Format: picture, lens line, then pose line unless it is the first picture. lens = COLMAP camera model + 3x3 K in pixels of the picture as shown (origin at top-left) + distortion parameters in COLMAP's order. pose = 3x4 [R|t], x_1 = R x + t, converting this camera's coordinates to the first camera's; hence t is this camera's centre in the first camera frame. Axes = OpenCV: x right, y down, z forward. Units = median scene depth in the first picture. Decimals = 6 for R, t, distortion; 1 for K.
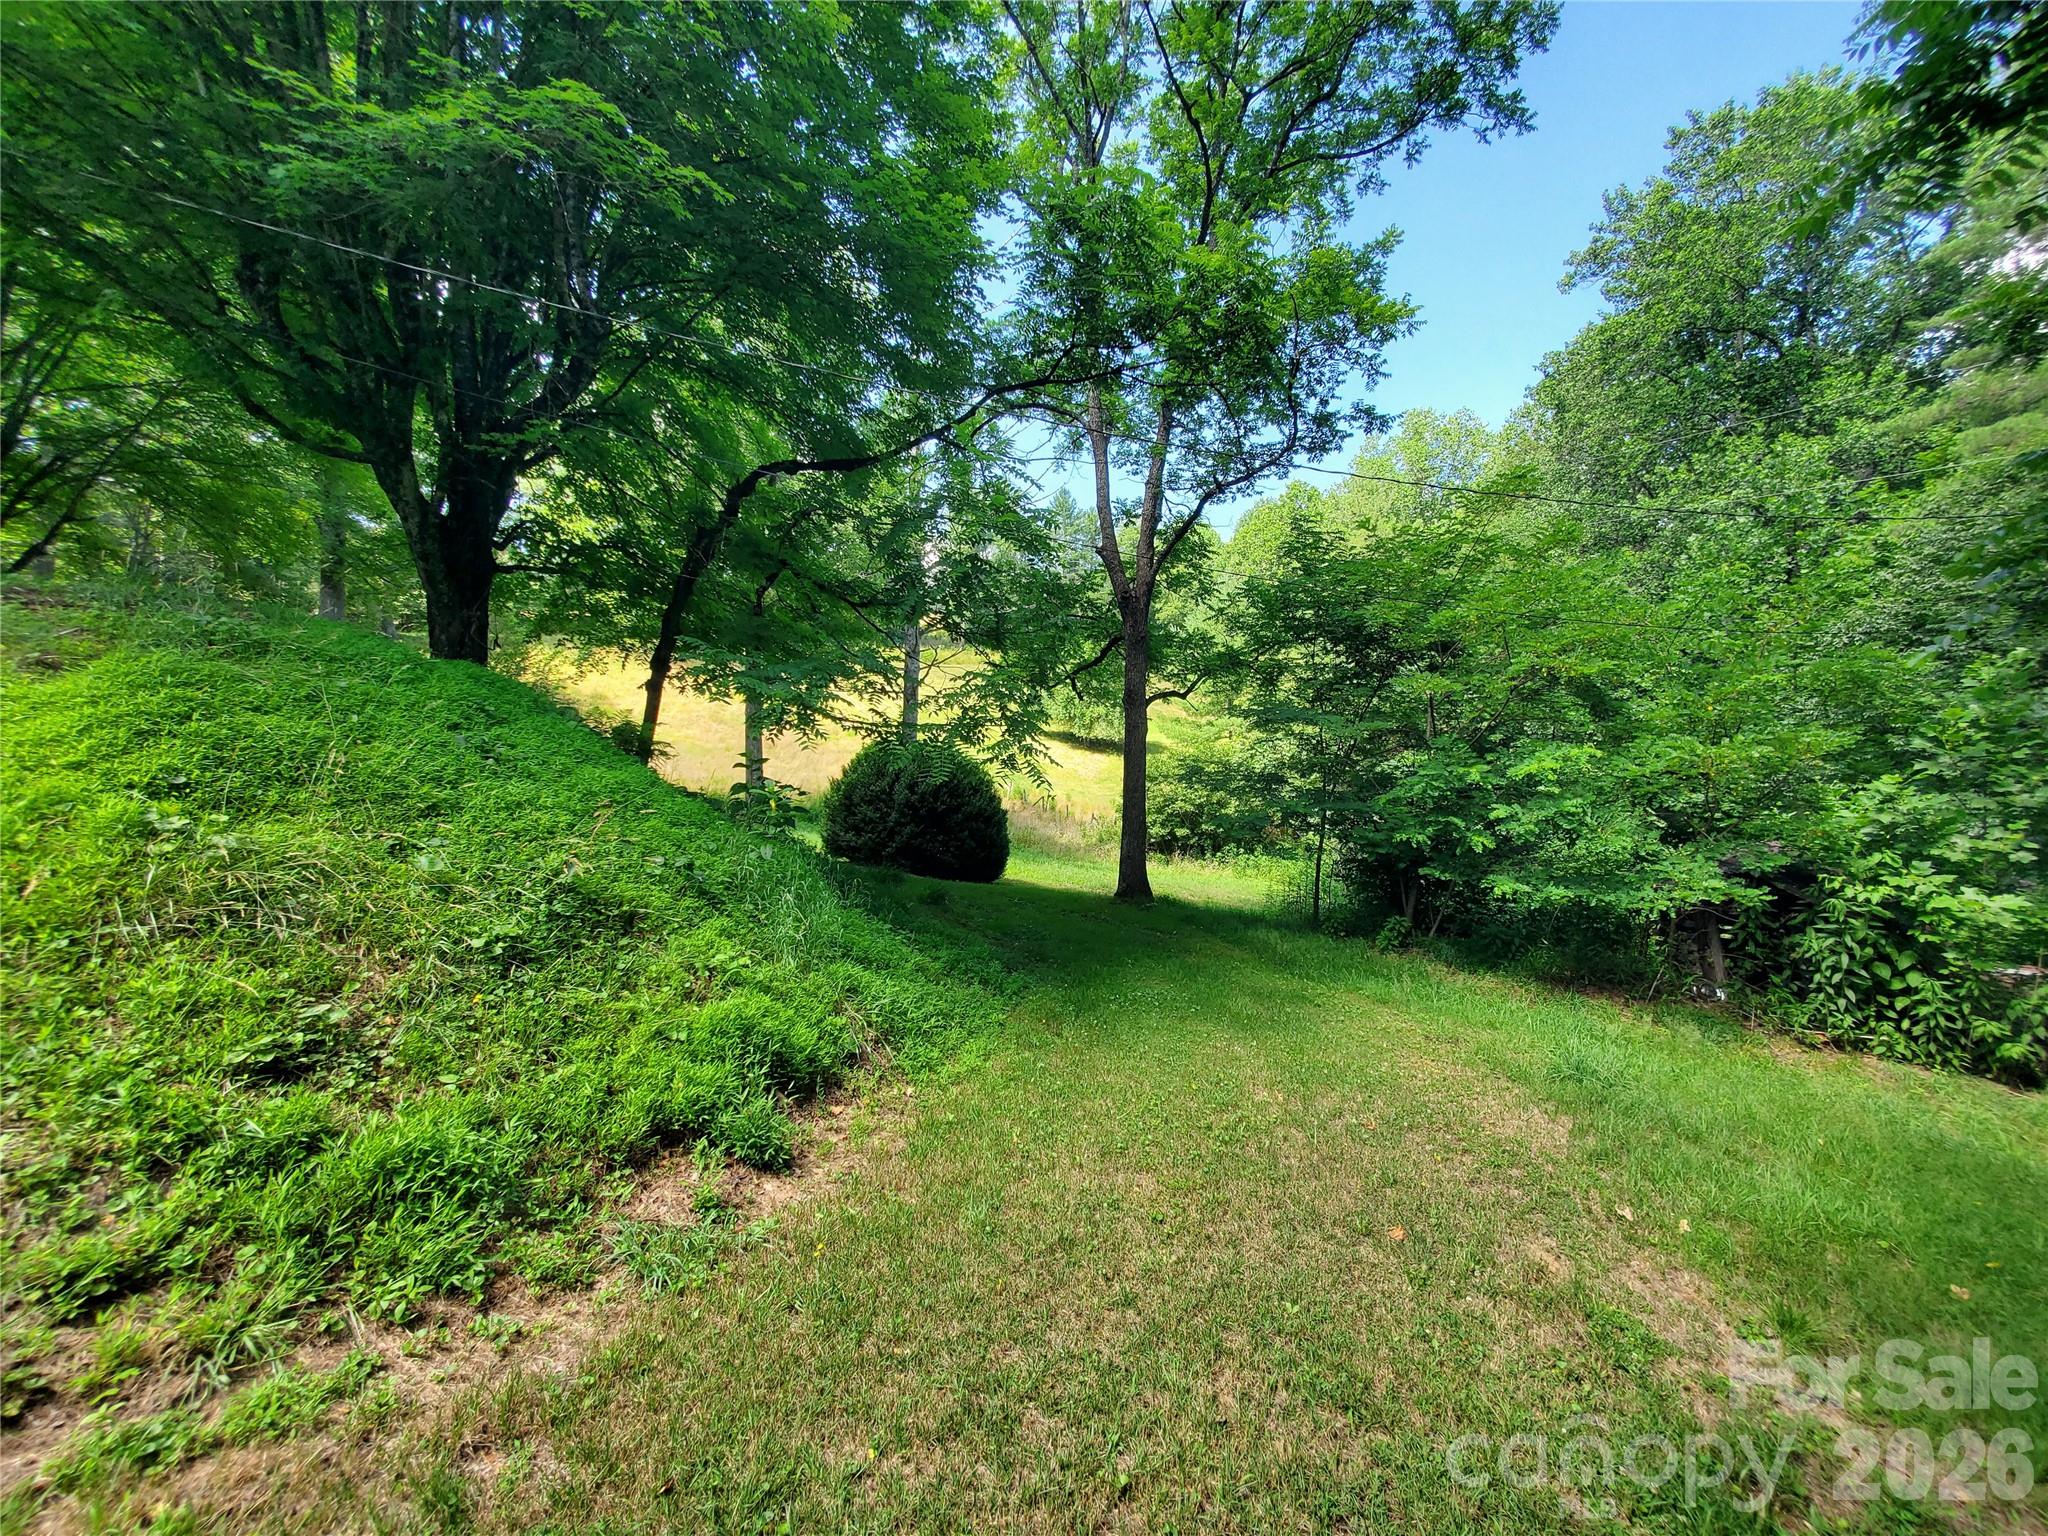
lens RADIAL K [[812.9, 0, 1026.9], [0, 812.9, 768.8], [0, 0, 1]] dist [-0.000745, 0.000241]
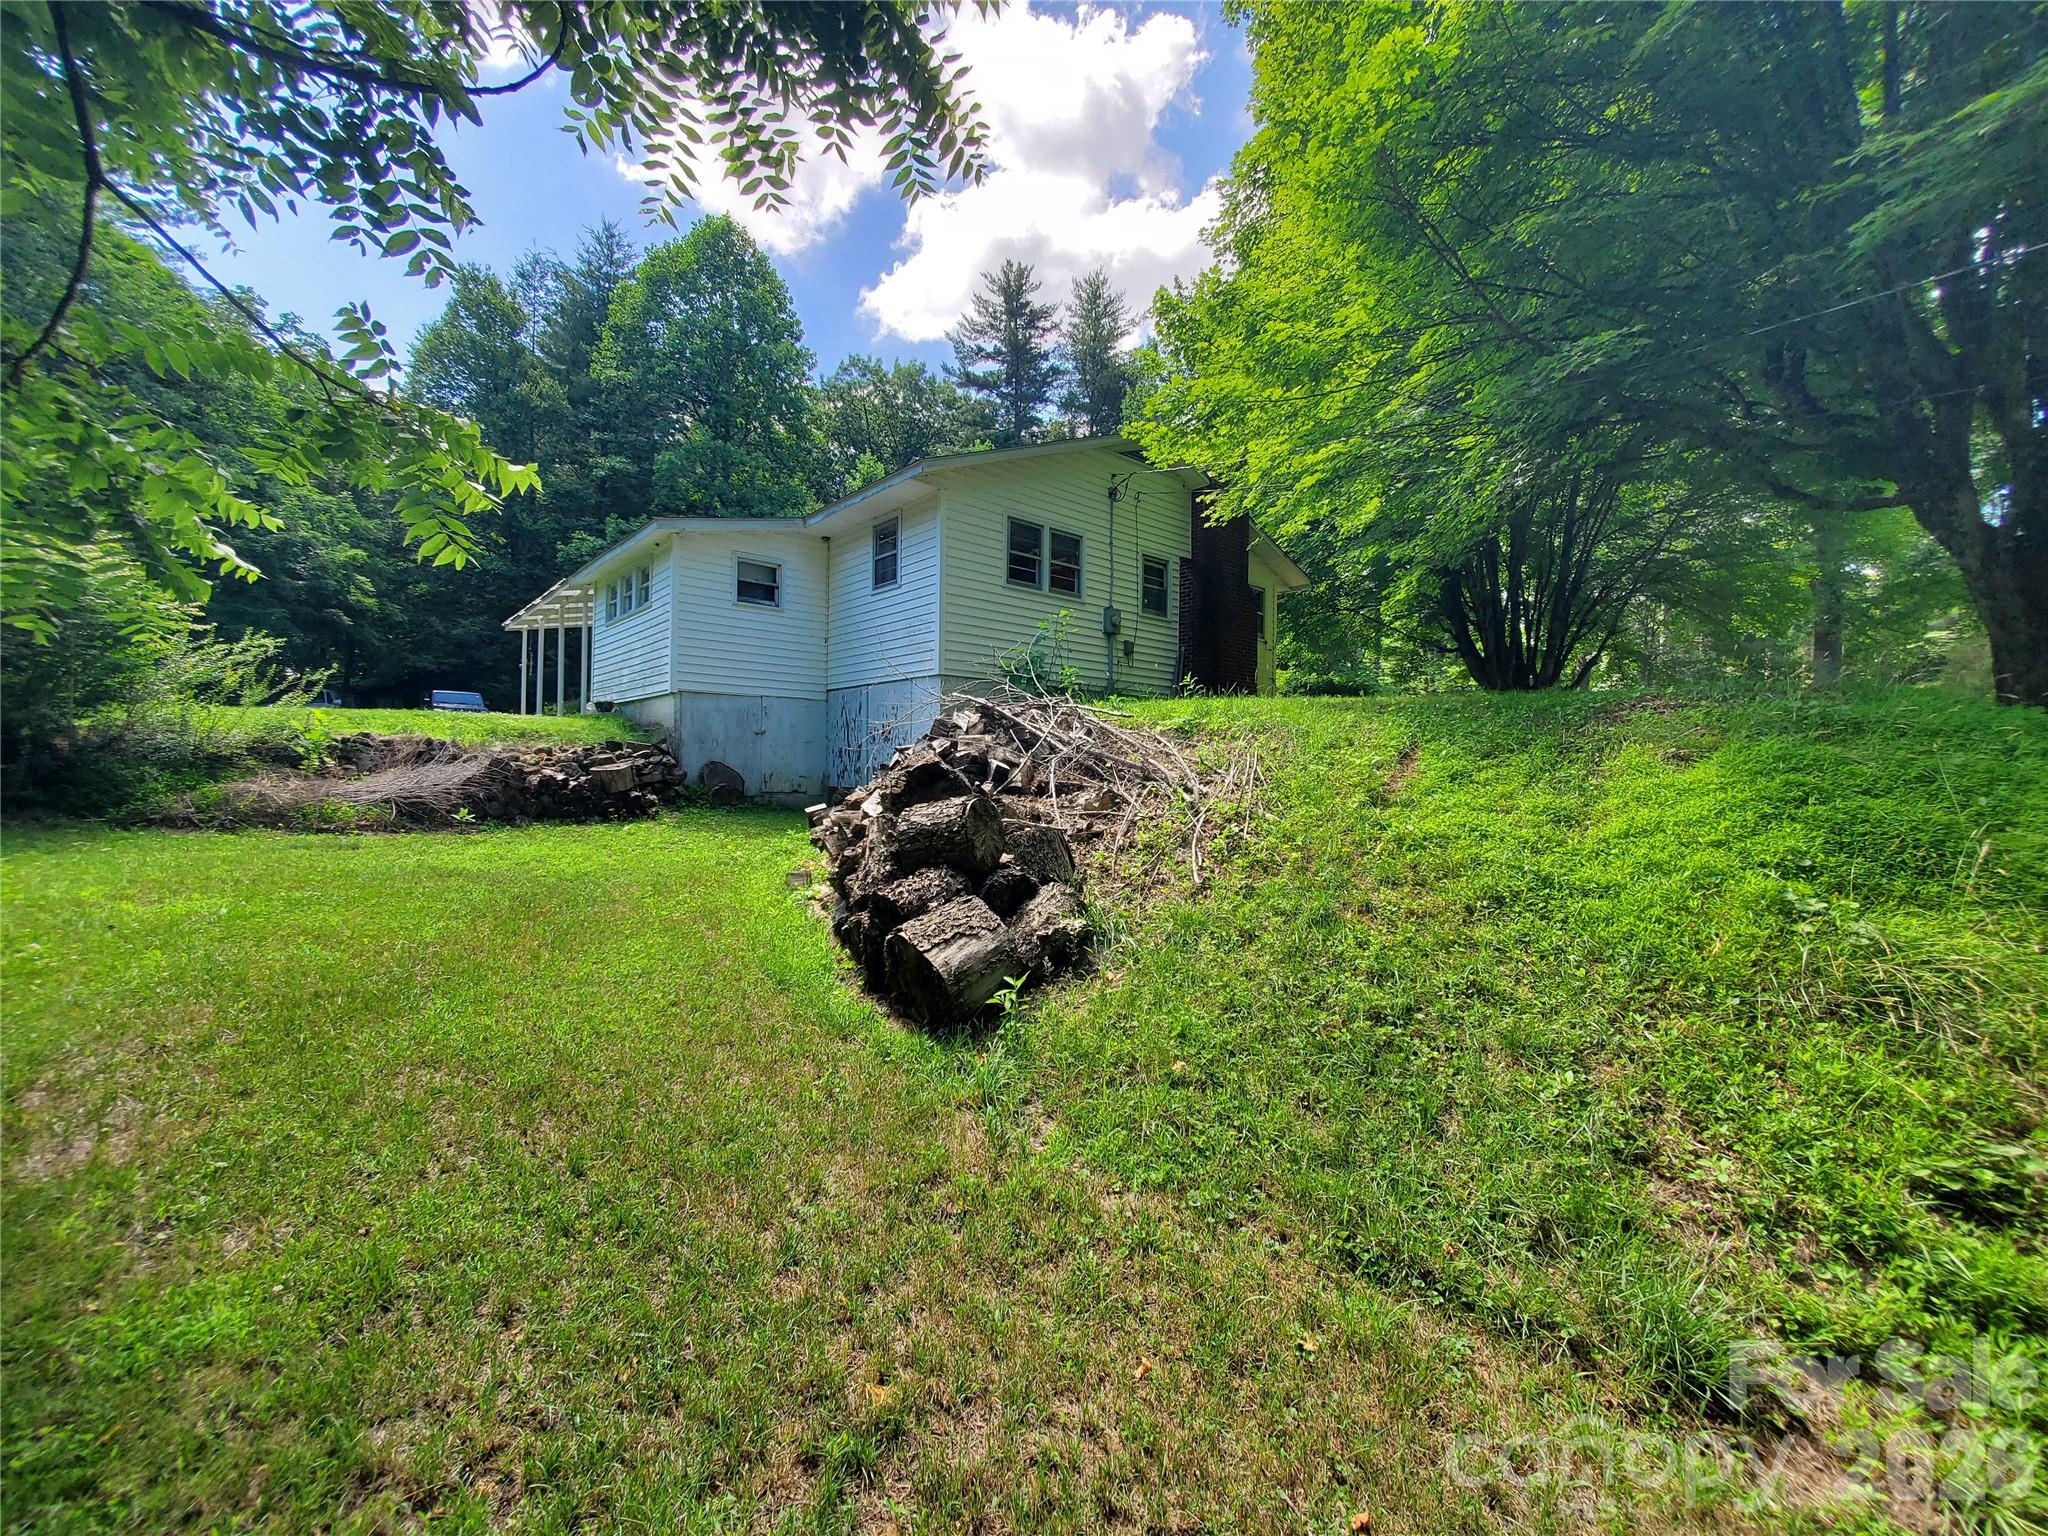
lens RADIAL K [[812.9, 0, 1026.8], [0, 812.9, 768.3], [0, 0, 1]] dist [-0.000745, 0.000241]
pose [[0.088994, -0.035836, -0.995387, -0.088225], [-0.049141, 0.997978, -0.040323, -0.017160], [0.994819, 0.052503, 0.087053, -0.106376]]
